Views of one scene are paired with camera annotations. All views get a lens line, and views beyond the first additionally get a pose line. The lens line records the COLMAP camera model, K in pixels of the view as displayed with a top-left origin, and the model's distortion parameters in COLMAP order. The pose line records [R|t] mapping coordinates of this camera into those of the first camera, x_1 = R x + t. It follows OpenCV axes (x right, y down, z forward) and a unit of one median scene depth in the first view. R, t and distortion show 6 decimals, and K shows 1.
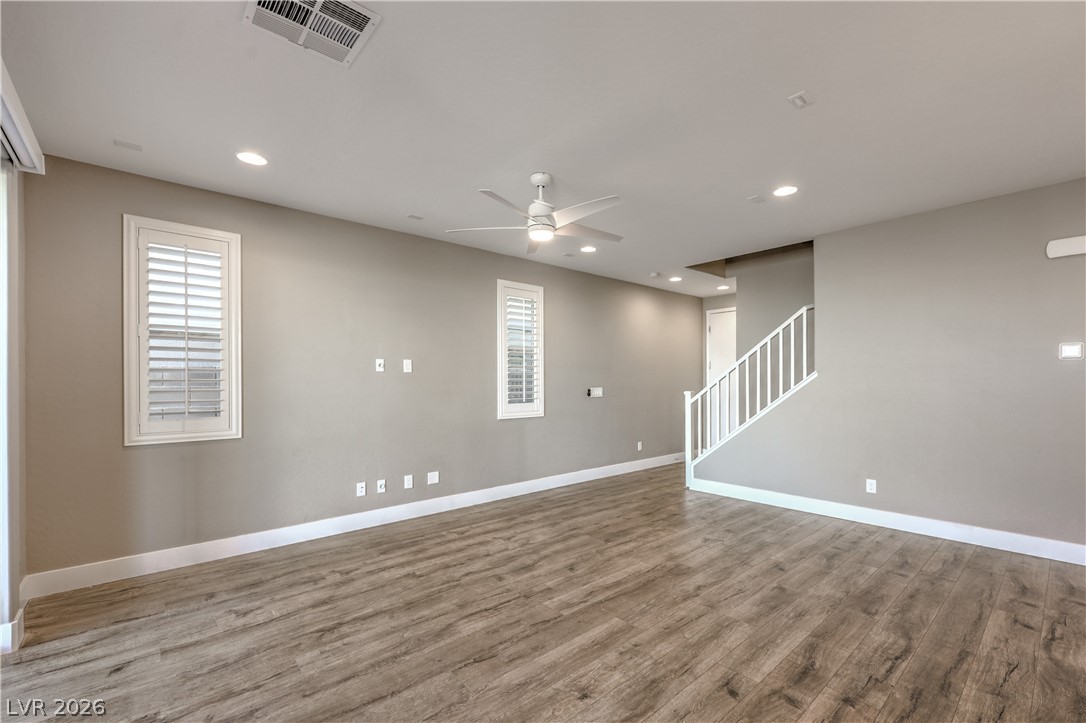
lens RADIAL K [[463.9, 0, 571.2], [0, 463.9, 381.2], [0, 0, 1]] dist [0.000622, -0.000059]
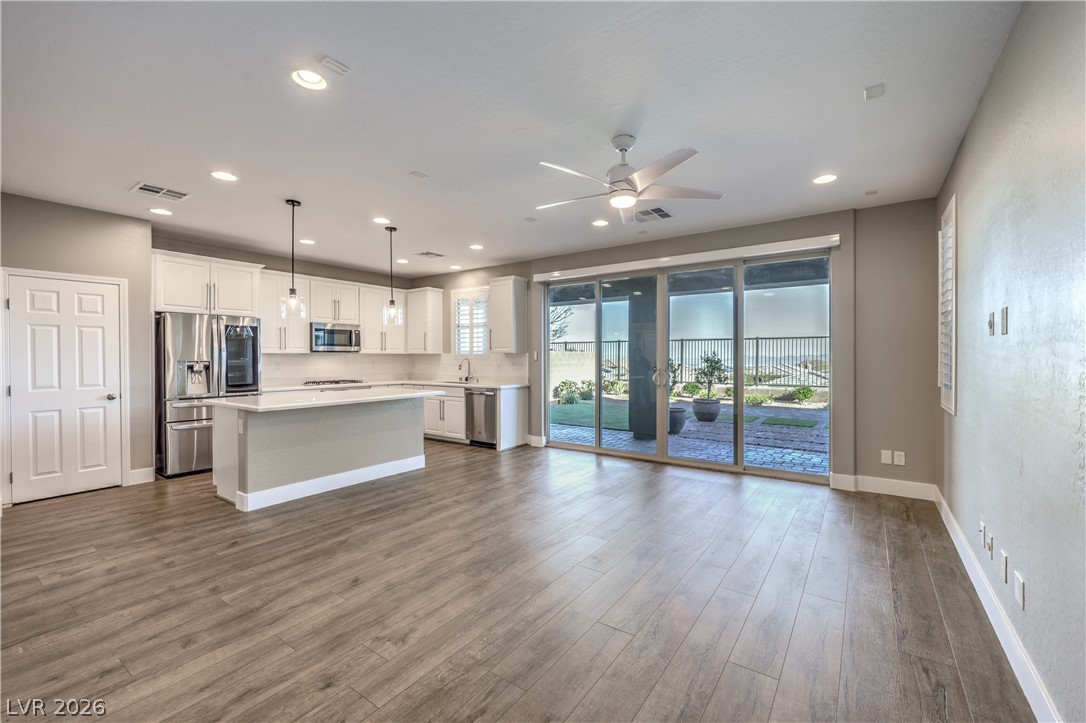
lens RADIAL K [[444.4, 0, 570.3], [0, 444.4, 361.5], [0, 0, 1]] dist [-0.007660, 0.000080]
pose [[-0.970570, 0.009491, -0.240631, 0.227154], [0.007162, 0.999919, 0.010553, -0.000622], [0.240712, 0.008519, -0.970559, 1.619527]]
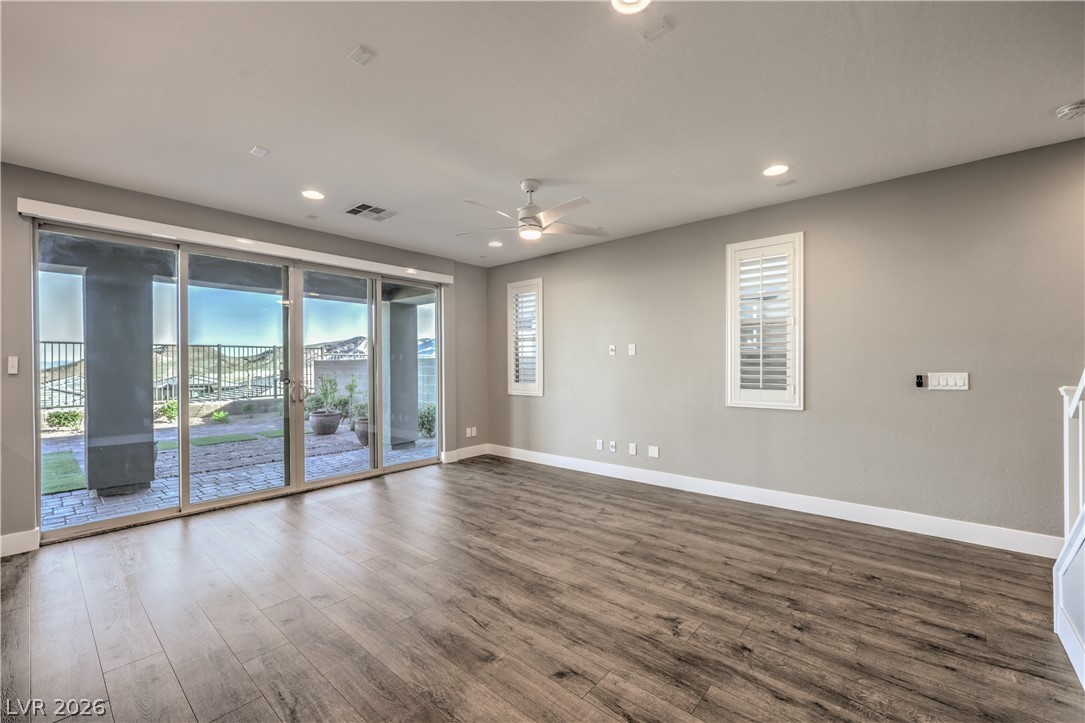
lens RADIAL K [[442.5, 0, 542.5], [0, 442.5, 361.5], [0, 0, 1]] dist [-0.000139, 0.000087]
pose [[0.113616, -0.002529, -0.993521, 0.886331], [0.006907, 0.999975, -0.001756, -0.003276], [0.993501, -0.006662, 0.113631, 0.788110]]
